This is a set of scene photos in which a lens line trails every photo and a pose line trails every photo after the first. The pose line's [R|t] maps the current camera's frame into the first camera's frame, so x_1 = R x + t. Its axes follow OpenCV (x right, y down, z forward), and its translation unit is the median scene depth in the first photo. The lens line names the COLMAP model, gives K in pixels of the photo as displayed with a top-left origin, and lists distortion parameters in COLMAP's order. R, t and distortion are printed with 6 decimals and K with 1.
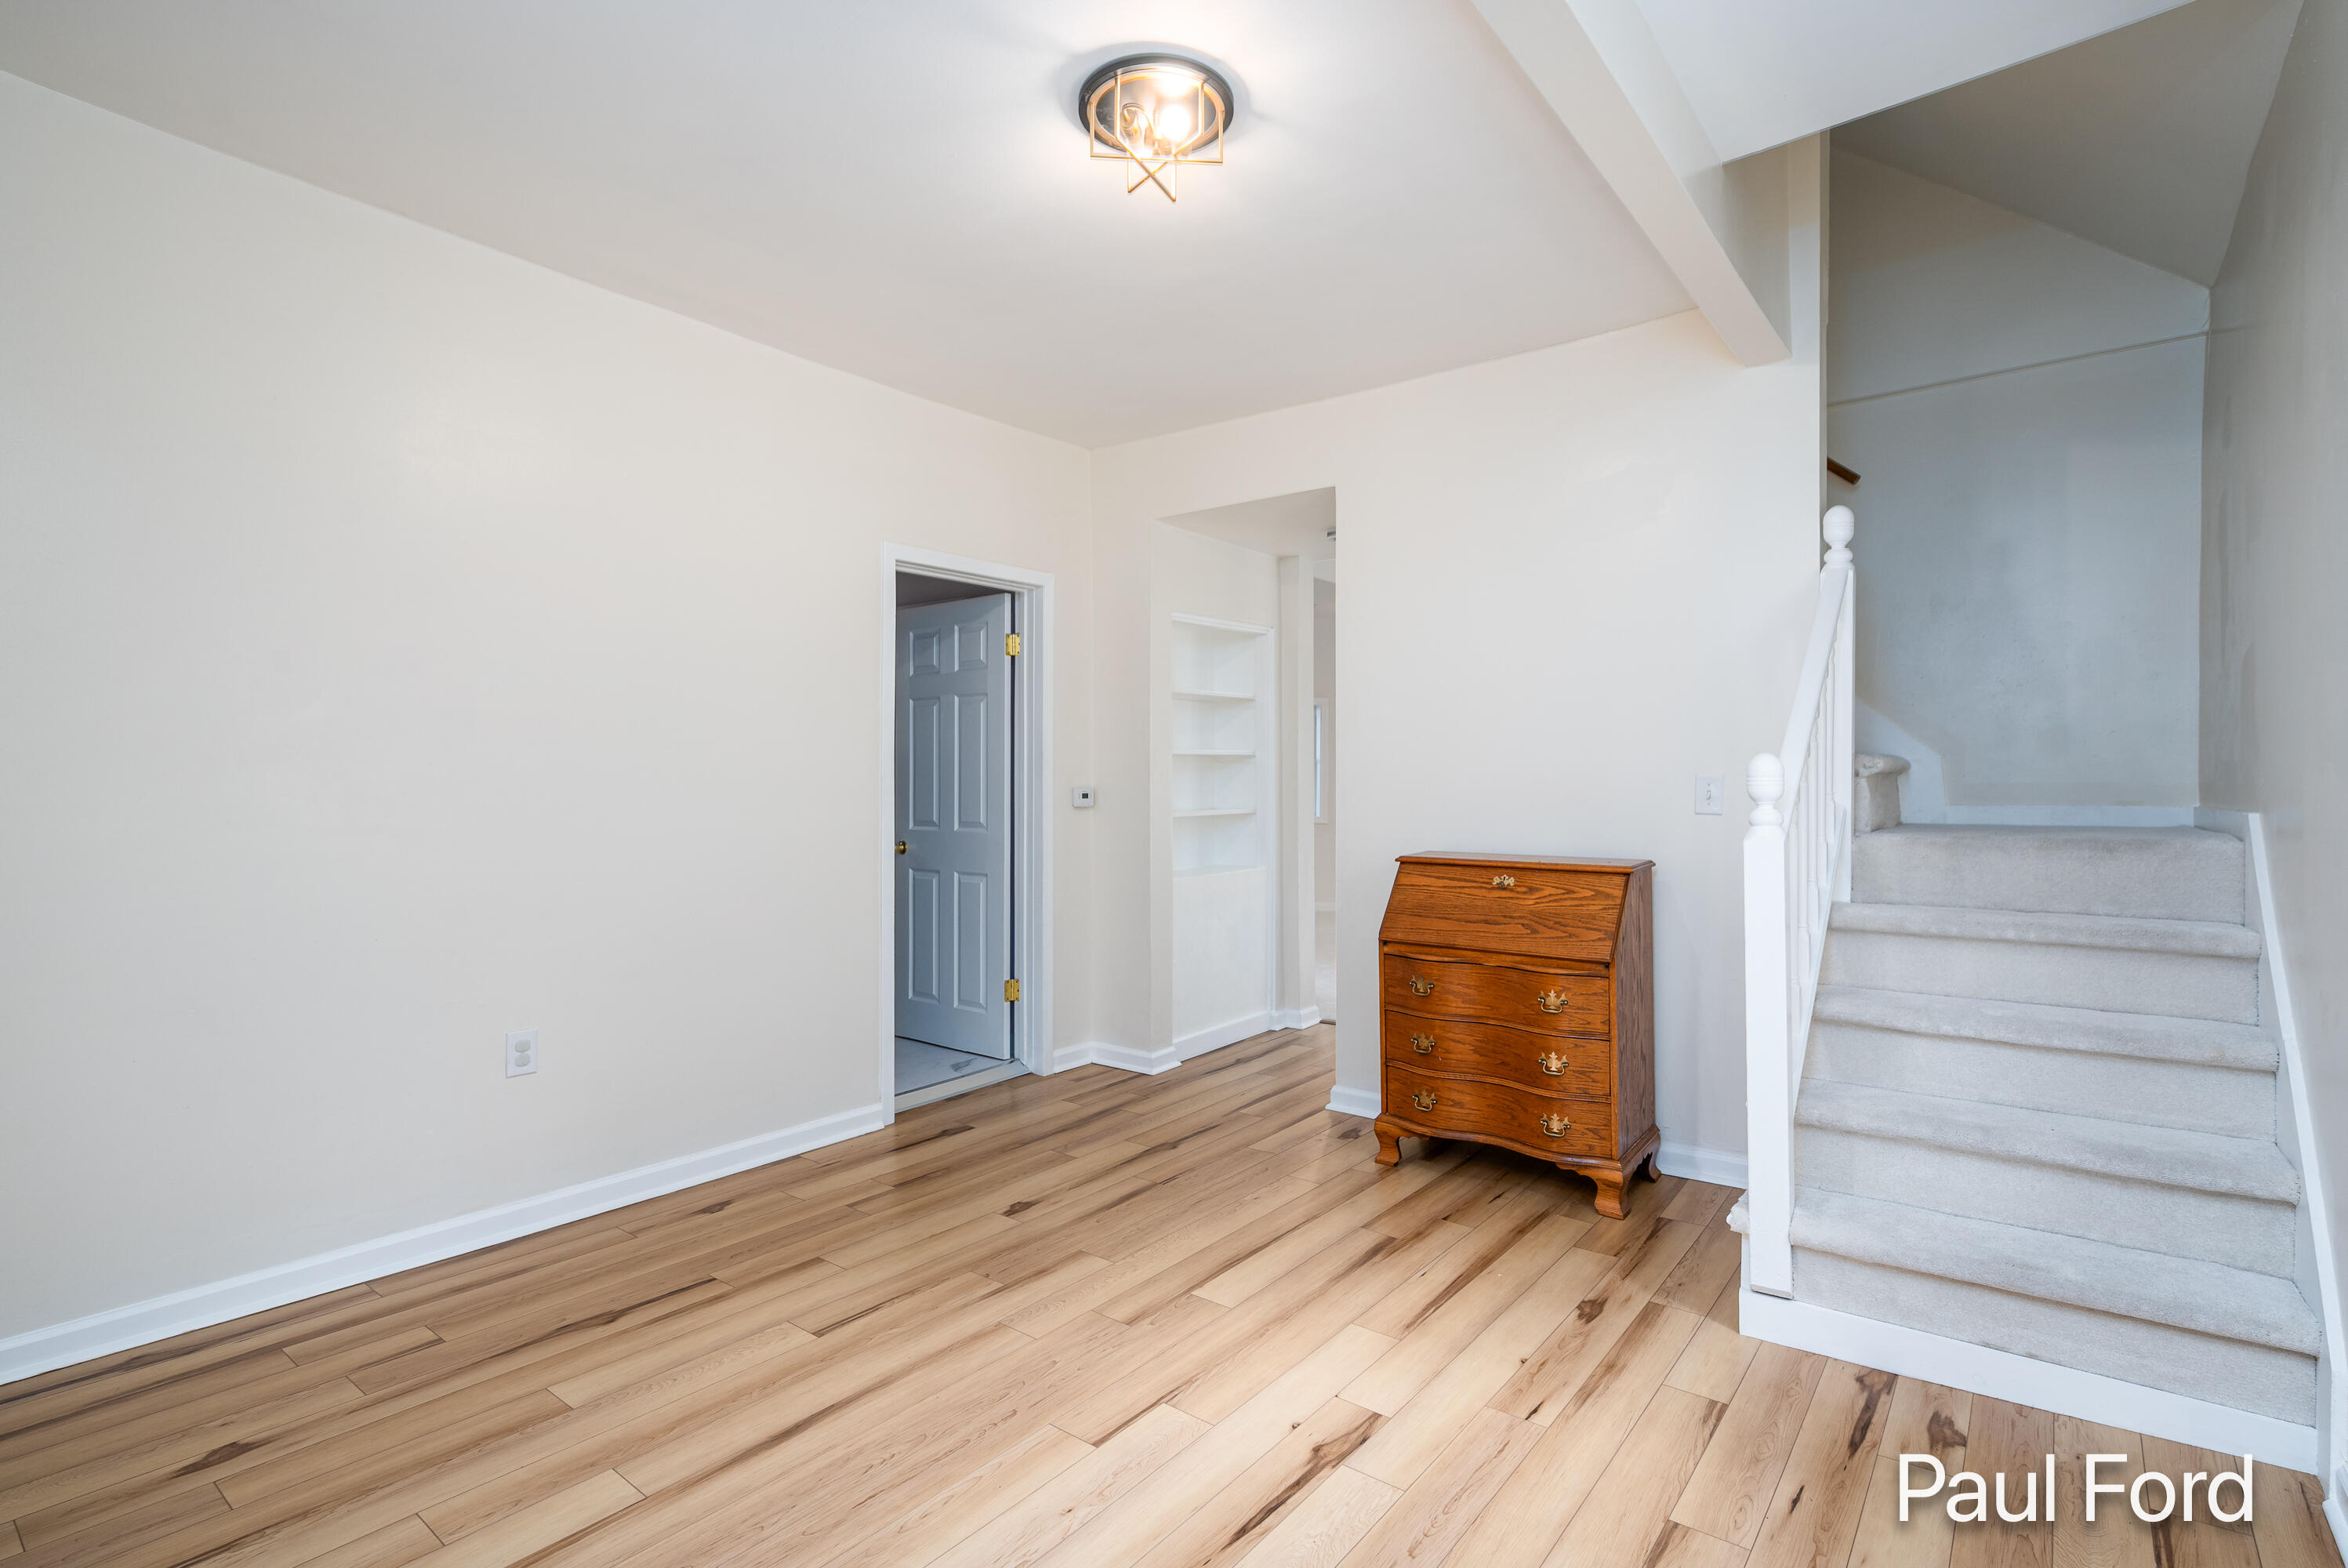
lens RADIAL K [[1081.1, 0, 1170.8], [0, 1081.1, 779.5], [0, 0, 1]] dist [-0.004693, 0.002464]
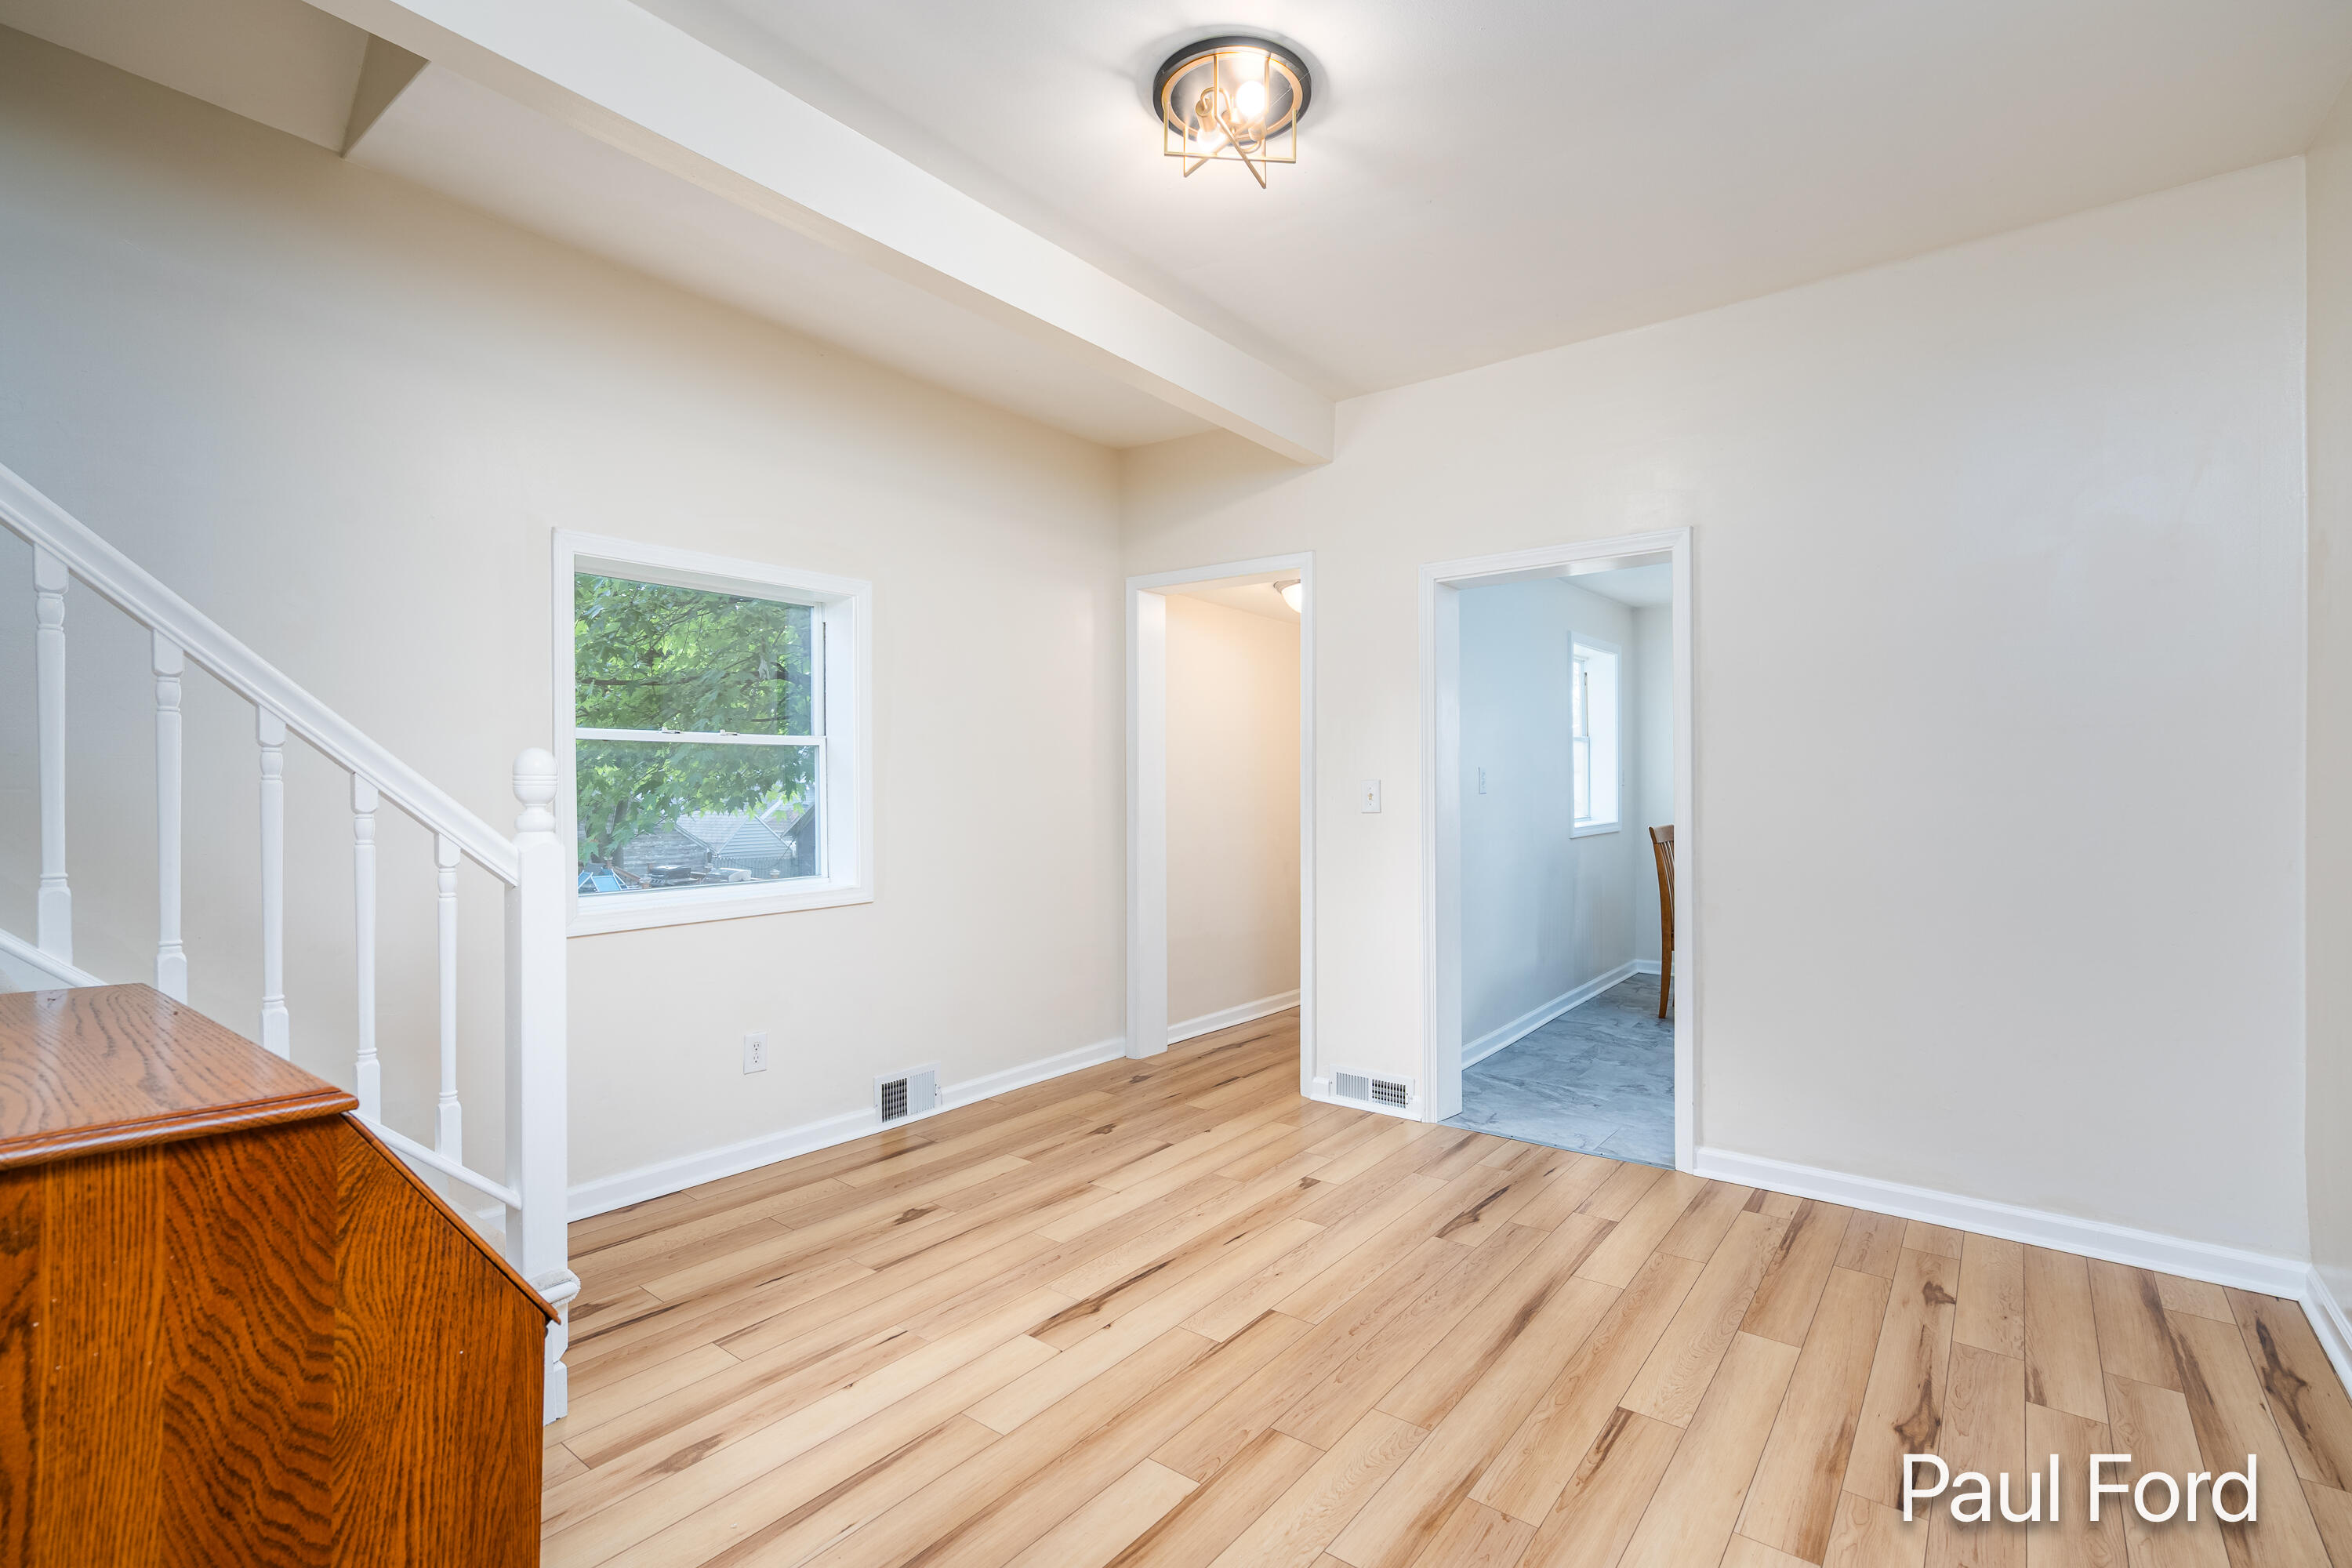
lens RADIAL K [[1083.0, 0, 1167.8], [0, 1083.0, 790.6], [0, 0, 1]] dist [-0.004693, 0.002464]
pose [[-0.999990, 0.001418, -0.004267, 0.053881], [0.001439, 0.999987, -0.004903, 0.019531], [0.004260, -0.004909, -0.999979, 2.187681]]
